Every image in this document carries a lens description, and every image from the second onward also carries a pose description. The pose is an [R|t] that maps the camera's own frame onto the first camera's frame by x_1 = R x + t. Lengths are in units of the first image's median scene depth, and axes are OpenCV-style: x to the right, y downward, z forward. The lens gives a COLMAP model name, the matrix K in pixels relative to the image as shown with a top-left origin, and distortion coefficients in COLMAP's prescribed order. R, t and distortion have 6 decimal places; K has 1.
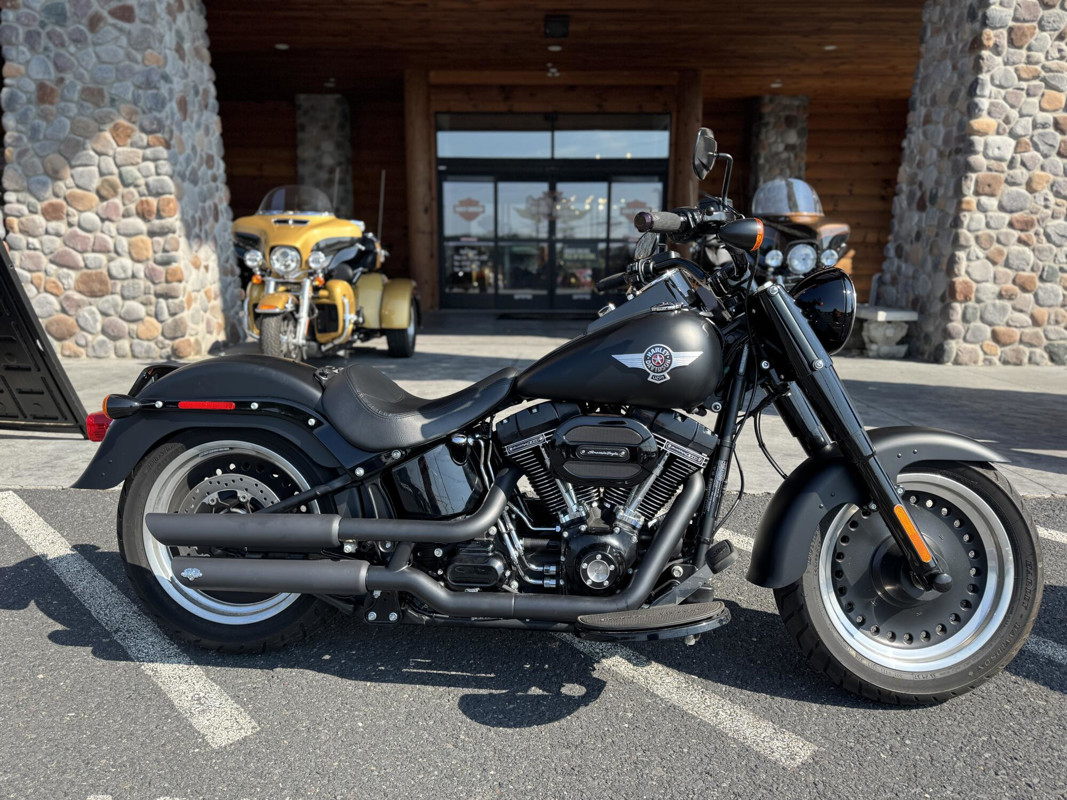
lens RADIAL K [[795.4, 0, 531.1], [0, 795.4, 395.6], [0, 0, 1]] dist [0.082209, -0.106614]
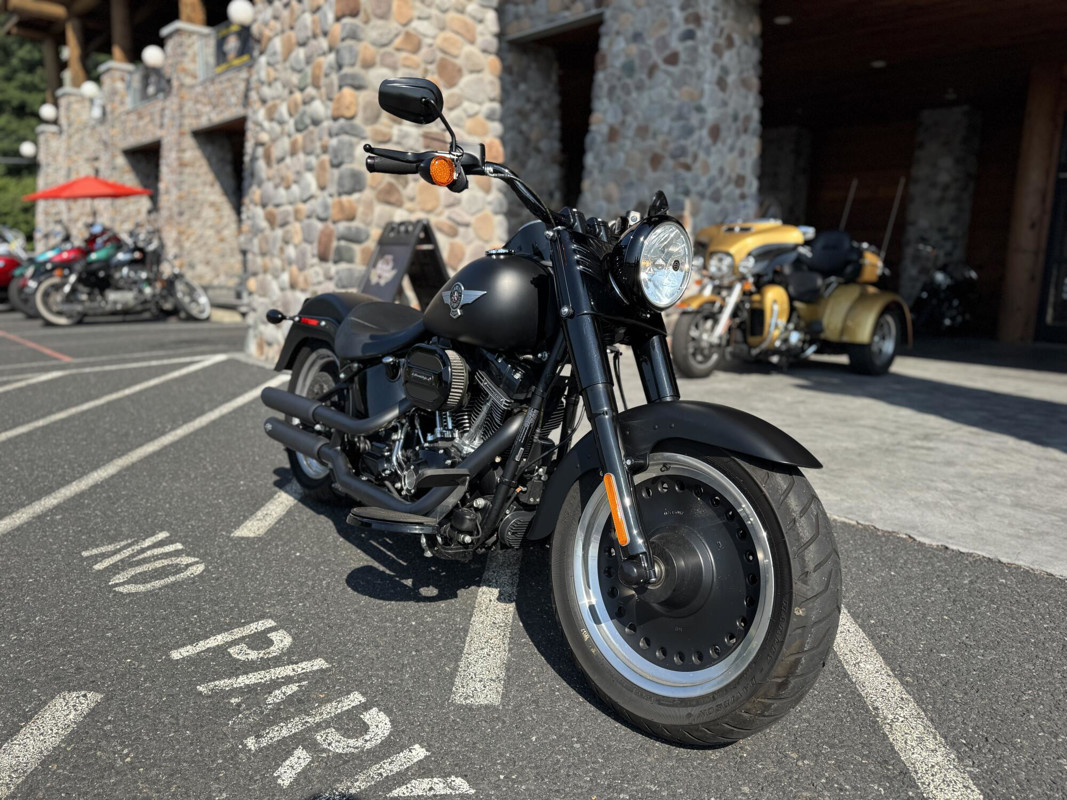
lens RADIAL K [[783.6, 0, 532.9], [0, 783.6, 402.7], [0, 0, 1]] dist [0.160400, -0.297117]
pose [[0.676958, 0.140053, -0.722574, 0.898411], [-0.161921, 0.986016, 0.039416, 0.034032], [0.717990, 0.090317, 0.690169, 0.299330]]
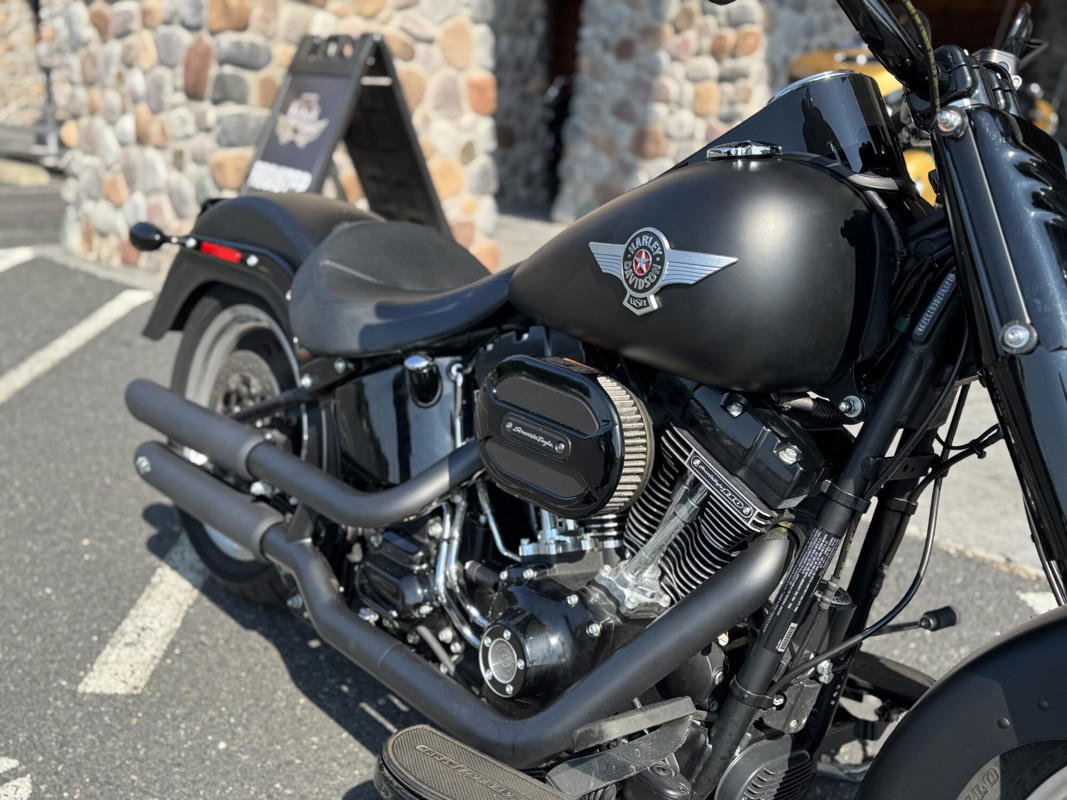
lens RADIAL K [[1076.5, 0, 532.1], [0, 1076.5, 396.9], [0, 0, 1]] dist [0.157166, -0.313632]
pose [[0.722177, 0.213351, -0.657983, 0.463630], [-0.172804, 0.976729, 0.127042, -0.032668], [0.669775, 0.021955, 0.742239, 0.440568]]
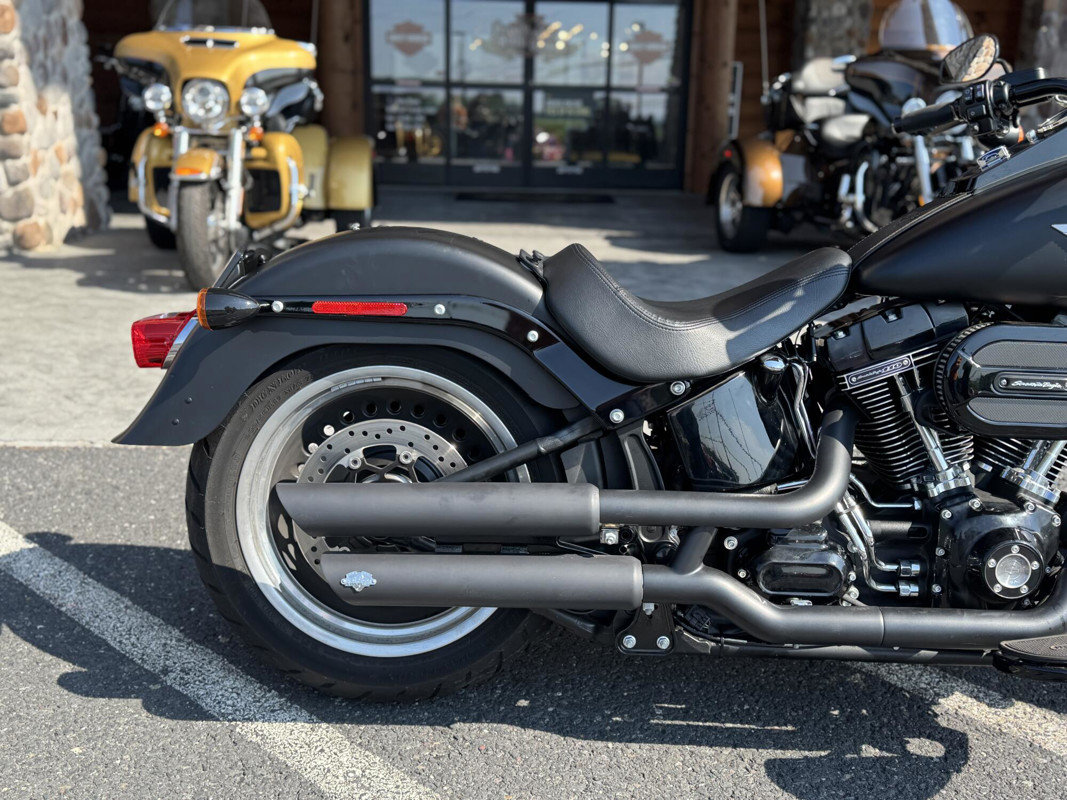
lens RADIAL K [[1083.4, 0, 525.4], [0, 1083.4, 403.1], [0, 0, 1]] dist [0.148803, -0.307345]
pose [[0.996806, -0.003926, 0.079769, -0.329664], [-0.002609, 0.996657, 0.081659, 0.015601], [-0.079823, -0.081606, 0.993463, 0.156695]]
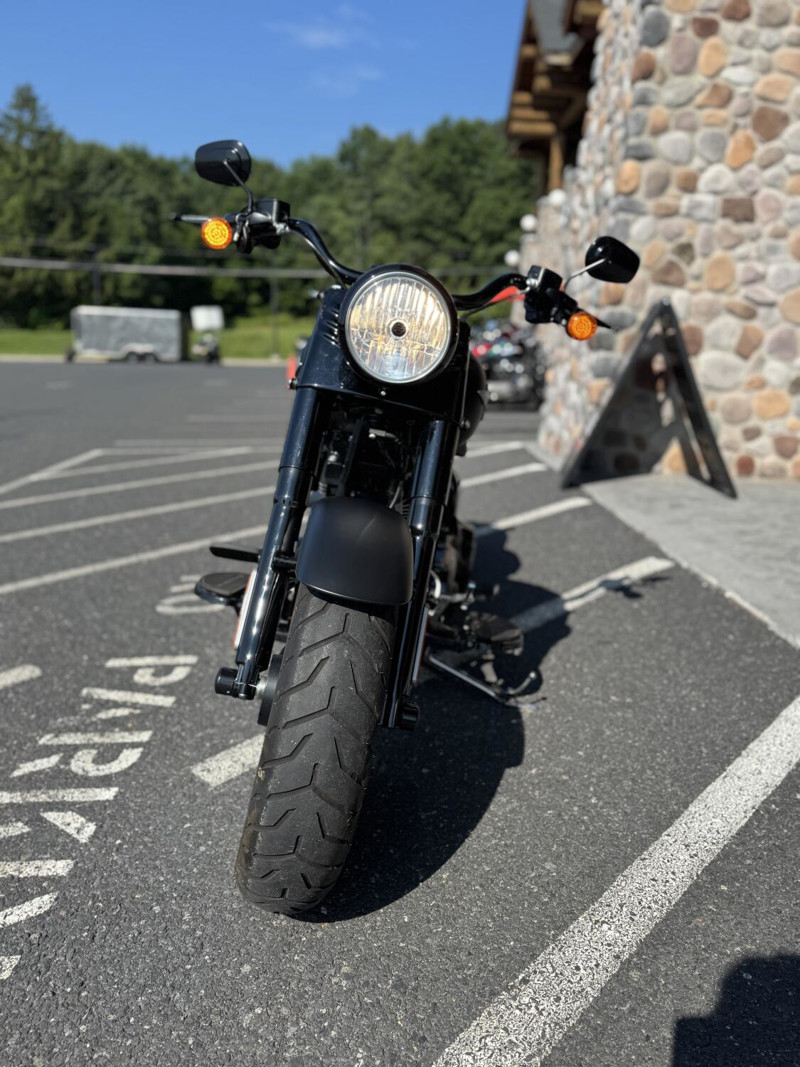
lens RADIAL K [[795.4, 0, 390.9], [0, 795.4, 528.5], [0, 0, 1]] dist [0.082209, -0.106614]
pose [[0.027150, 0.220139, -0.975091, 1.056309], [-0.217197, 0.953446, 0.209205, -0.073690], [0.975750, 0.206107, 0.073700, 0.923677]]
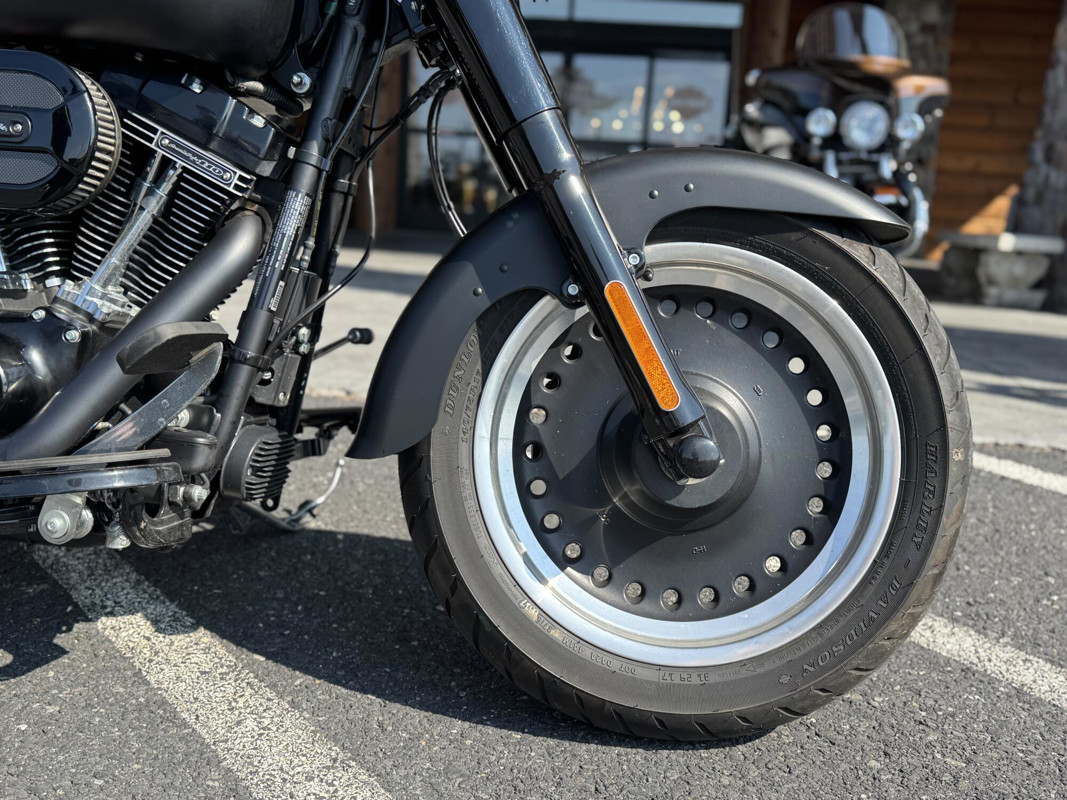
lens RADIAL K [[1076.5, 0, 532.1], [0, 1076.5, 396.9], [0, 0, 1]] dist [0.157166, -0.313632]
pose [[0.996271, 0.067215, -0.054104, 0.396024], [-0.067239, 0.997736, 0.001369, 0.180187], [0.054073, 0.002274, 0.998534, 0.346745]]
